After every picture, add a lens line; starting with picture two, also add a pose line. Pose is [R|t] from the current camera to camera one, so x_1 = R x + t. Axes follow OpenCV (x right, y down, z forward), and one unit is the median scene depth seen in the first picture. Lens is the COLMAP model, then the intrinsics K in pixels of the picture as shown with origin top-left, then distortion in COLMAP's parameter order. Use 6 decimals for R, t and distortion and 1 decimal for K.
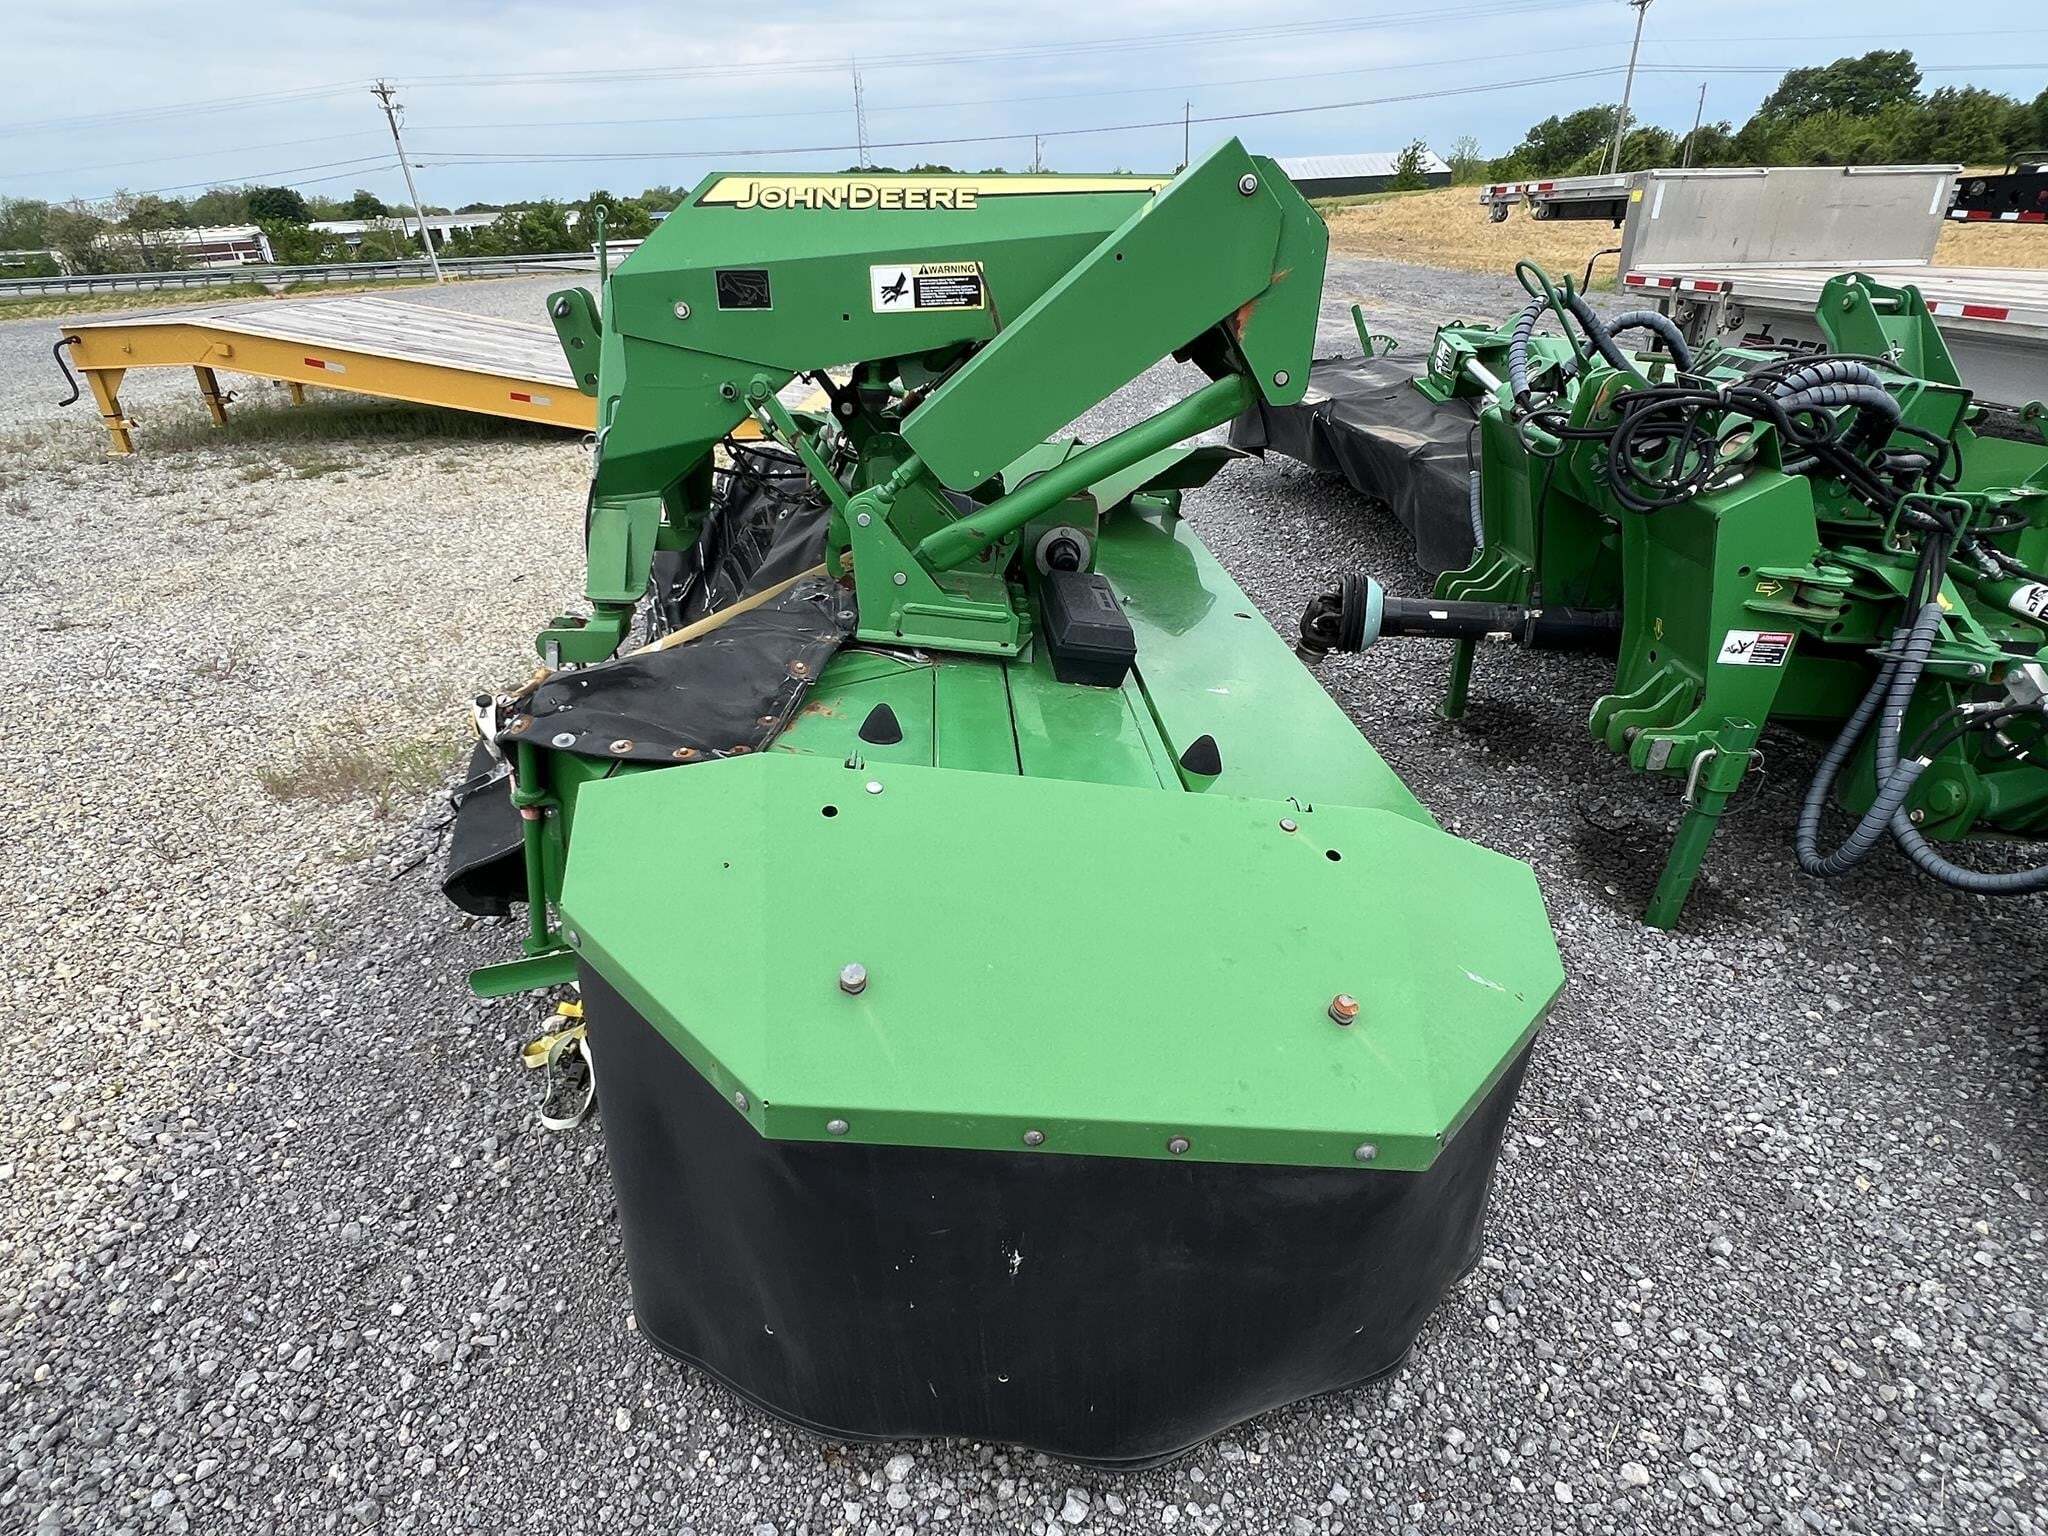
lens RADIAL K [[1132.6, 0, 1003.8], [0, 1132.6, 770.2], [0, 0, 1]] dist [-0.001546, 0.000363]
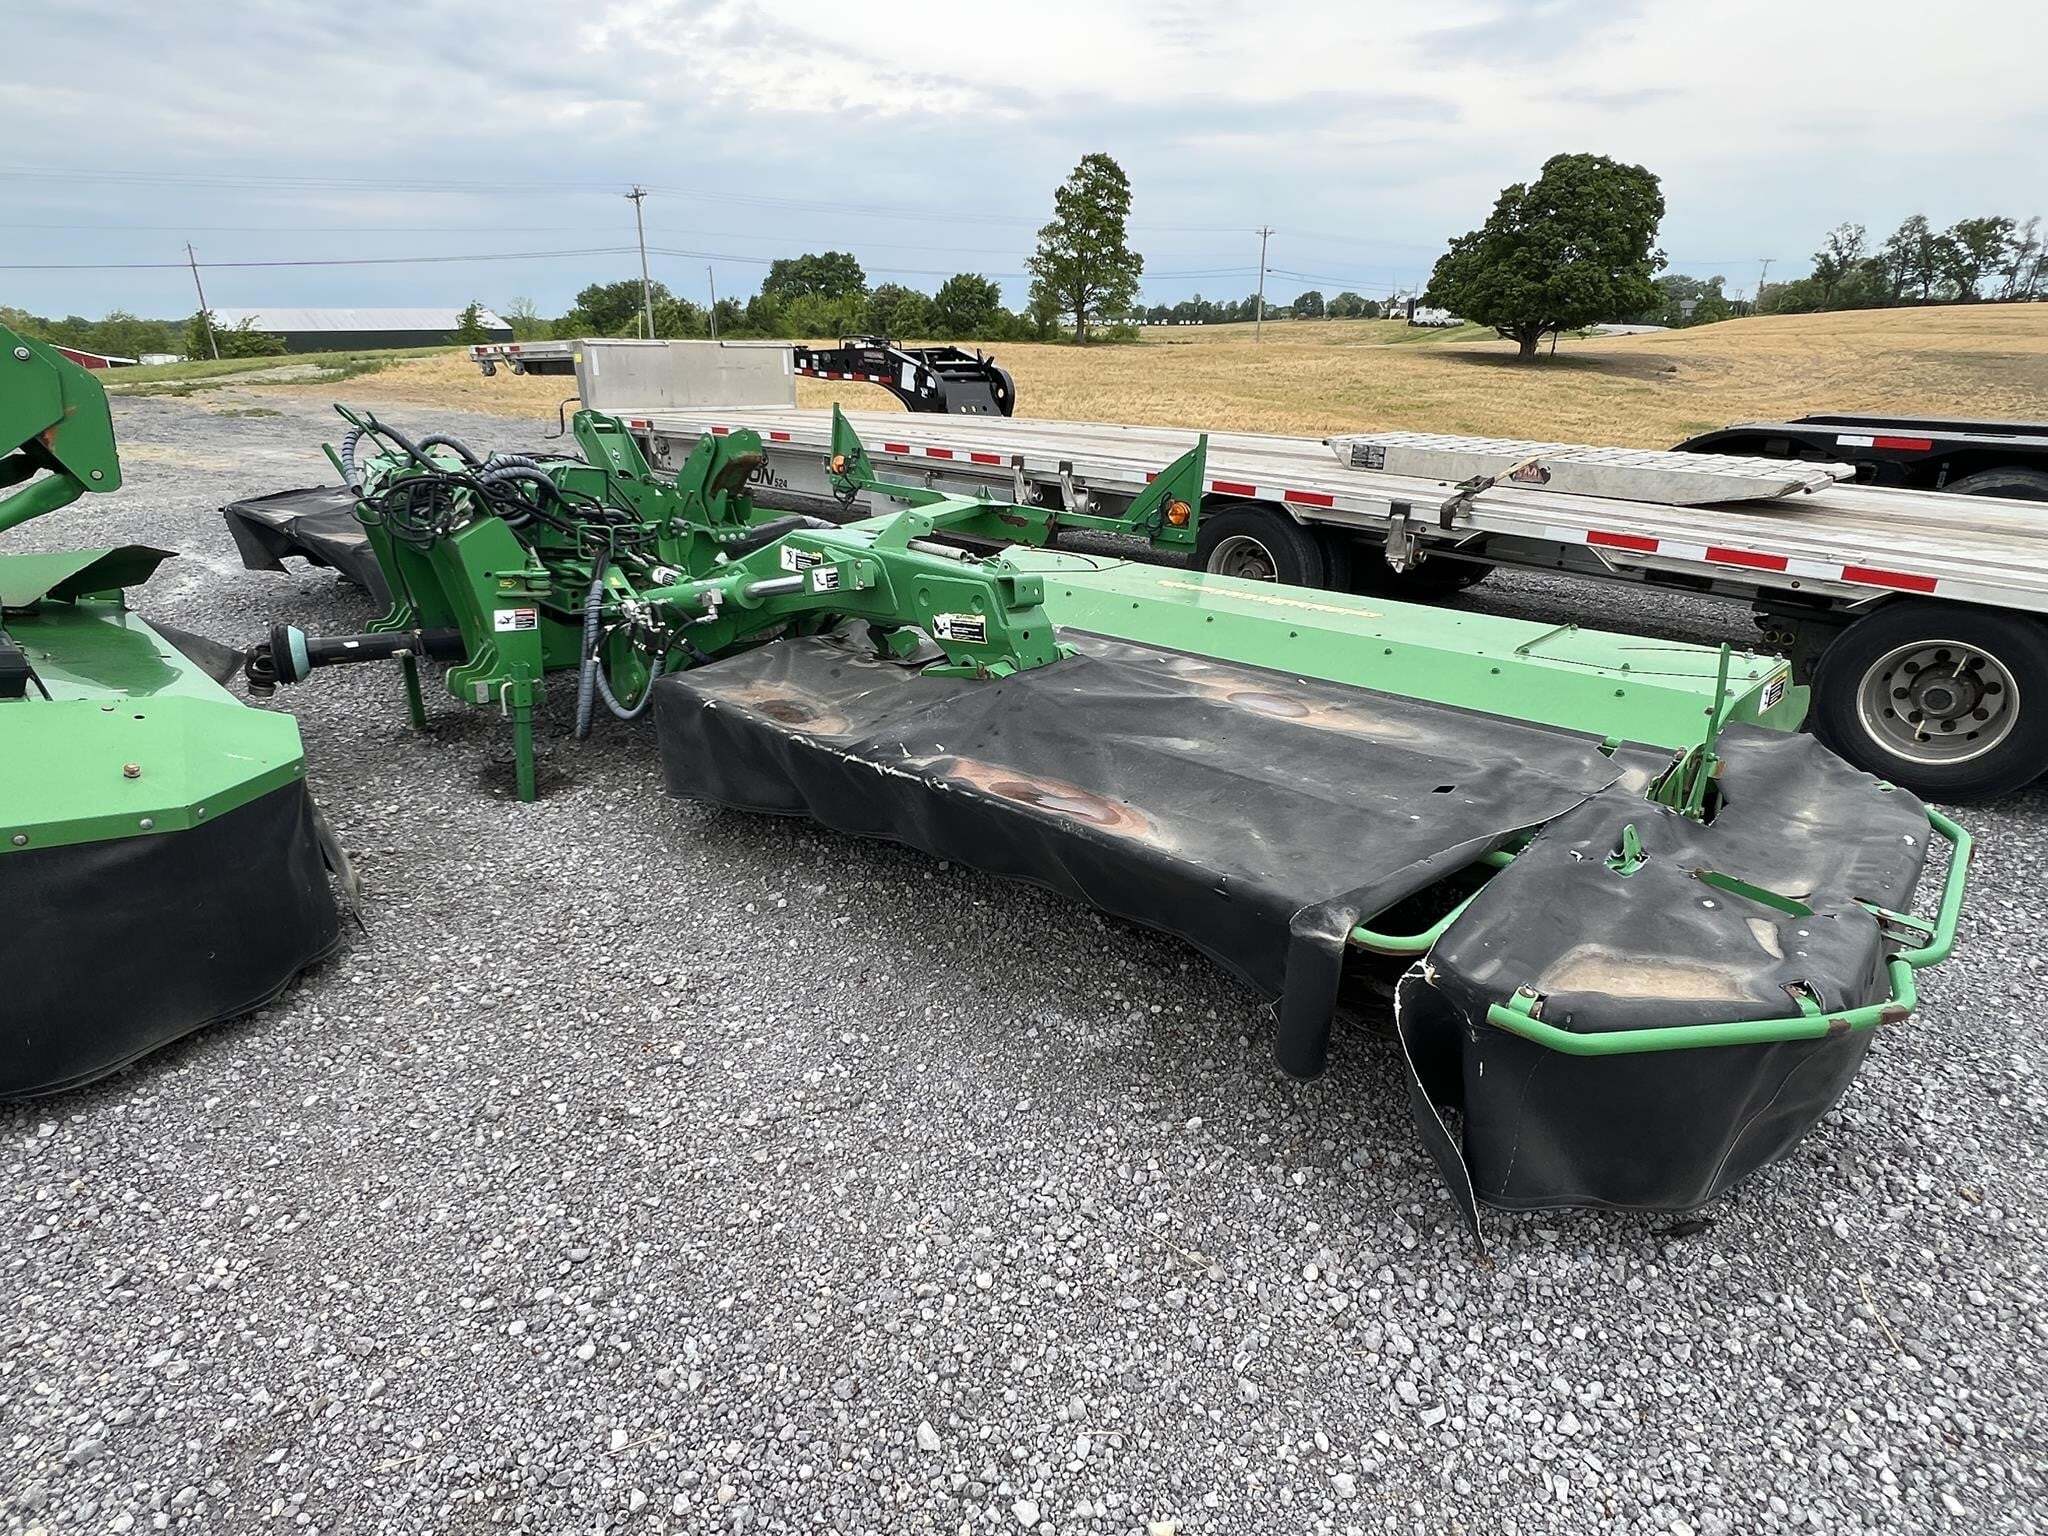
lens RADIAL K [[1135.7, 0, 1020.6], [0, 1135.7, 769.0], [0, 0, 1]] dist [-0.003116, -0.001106]
pose [[0.748244, -0.205744, 0.630715, 0.055269], [0.277924, 0.960463, -0.016403, 0.166893], [-0.602403, 0.187564, 0.775841, -0.353230]]
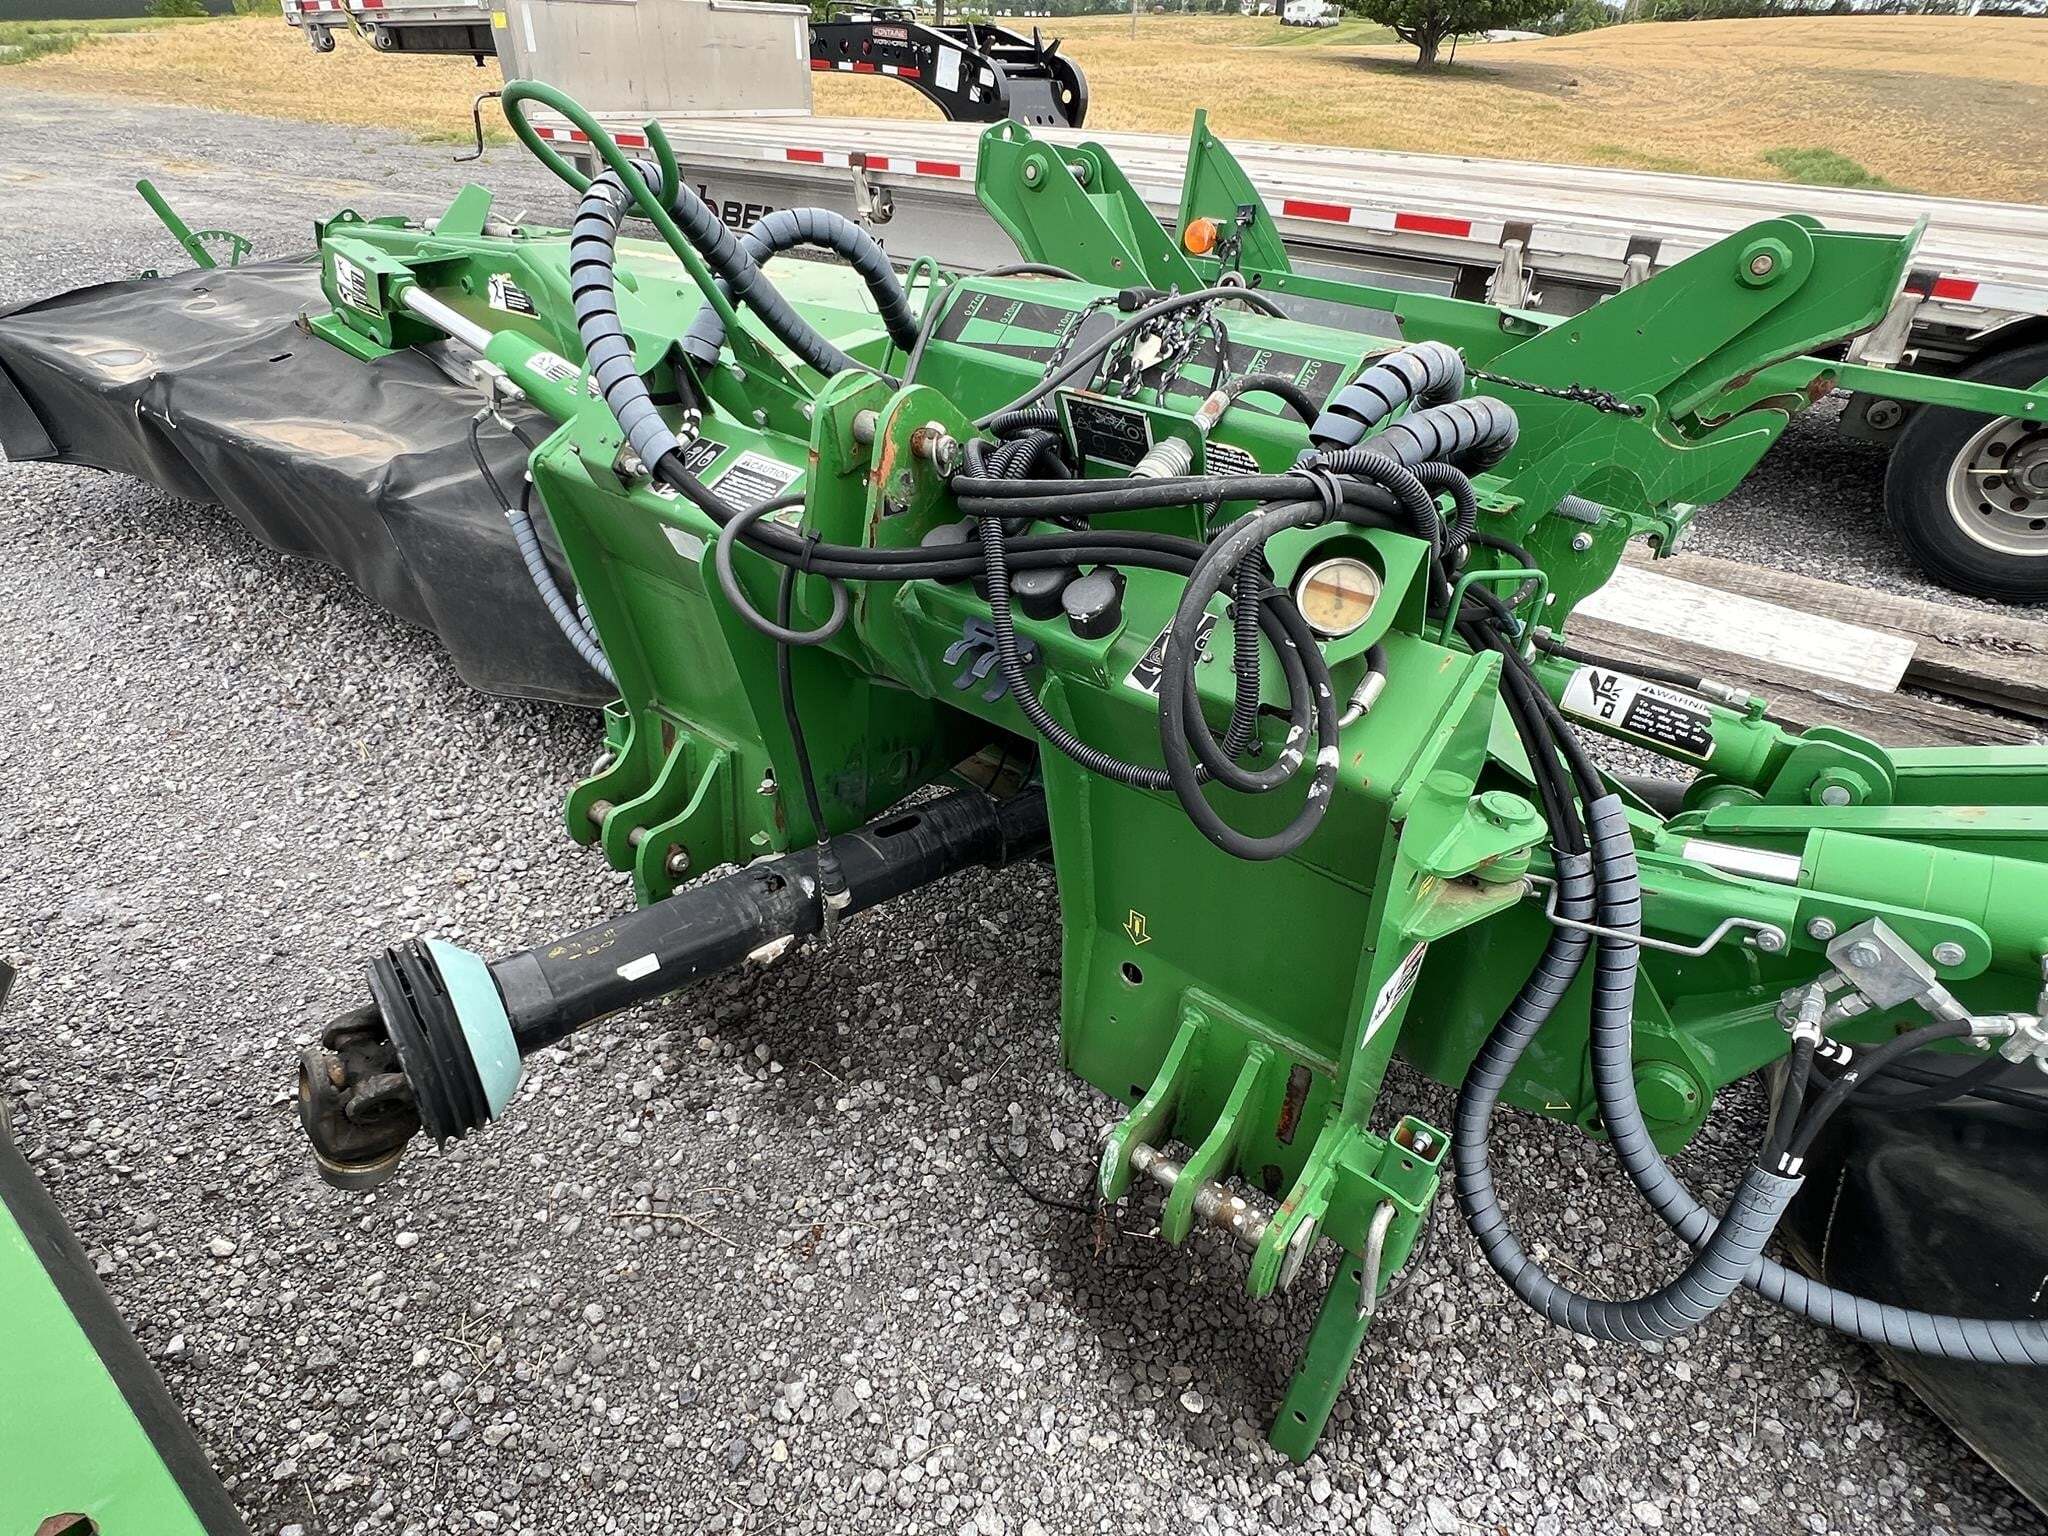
lens RADIAL K [[1126.0, 0, 1011.7], [0, 1126.0, 771.1], [0, 0, 1]] dist [-0.005986, 0.002085]
pose [[0.653214, -0.375712, 0.657382, 0.143206], [0.302160, 0.925426, 0.228661, -0.165027], [-0.694270, 0.049270, 0.718027, 0.378284]]
